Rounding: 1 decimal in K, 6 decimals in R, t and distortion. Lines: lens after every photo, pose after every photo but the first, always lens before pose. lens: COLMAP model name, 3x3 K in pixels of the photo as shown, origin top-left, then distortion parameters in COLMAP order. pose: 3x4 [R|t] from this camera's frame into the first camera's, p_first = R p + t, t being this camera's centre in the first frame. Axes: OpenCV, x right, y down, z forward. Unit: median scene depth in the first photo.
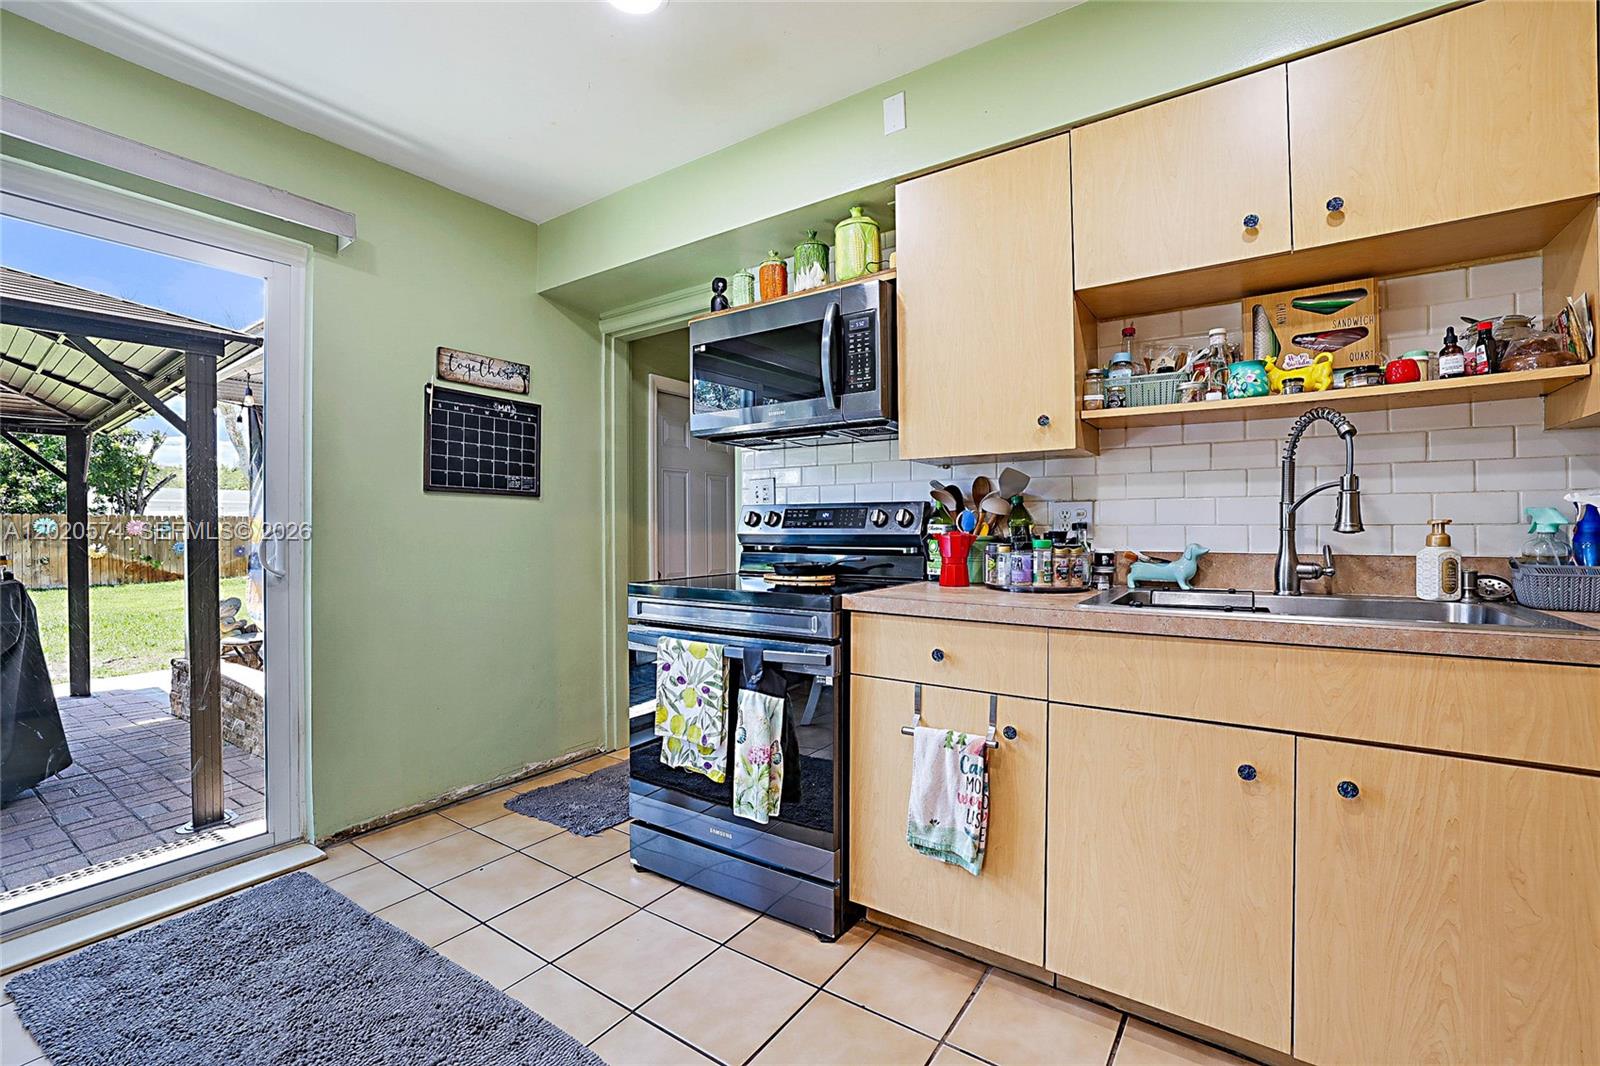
lens RADIAL K [[692.9, 0, 805.5], [0, 692.9, 528.7], [0, 0, 1]] dist [-0.021184, 0.000562]
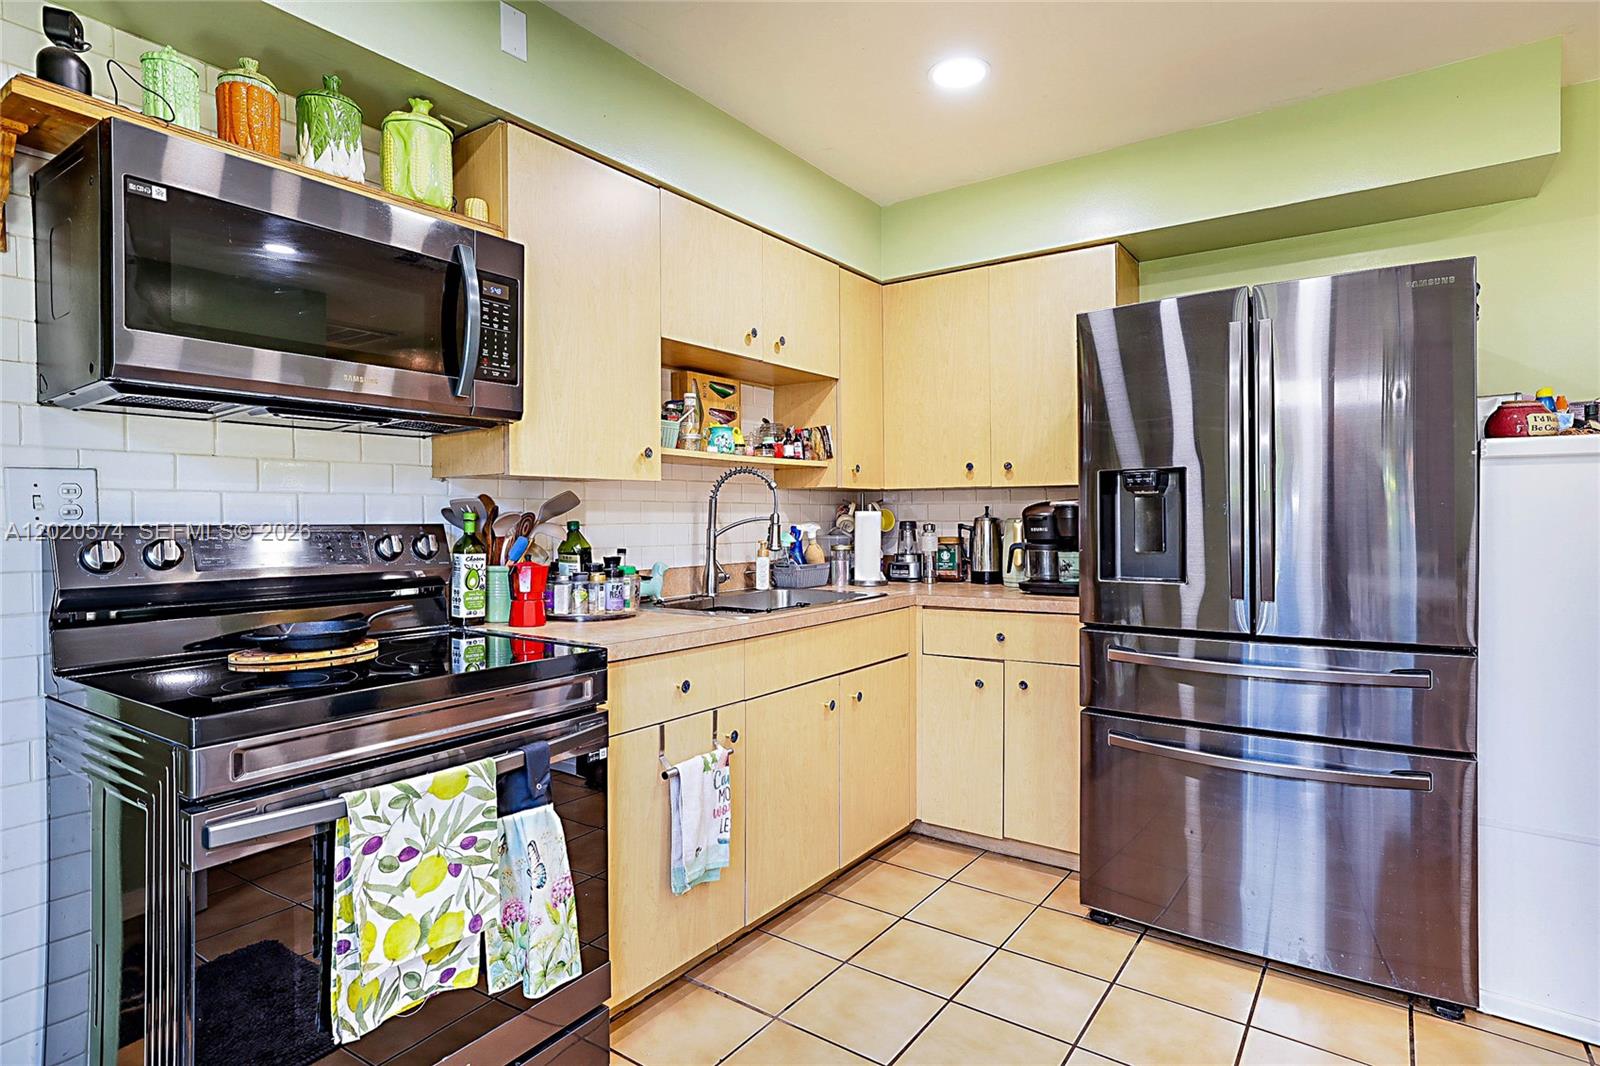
lens RADIAL K [[845.5, 0, 800.0], [0, 845.5, 533.0], [0, 0, 1]] dist [-0.000021, -0.000172]
pose [[0.022761, -0.014926, 0.999630, -0.854190], [0.008673, 0.999854, 0.014732, -0.046353], [-0.999703, 0.008334, 0.022887, 0.671522]]
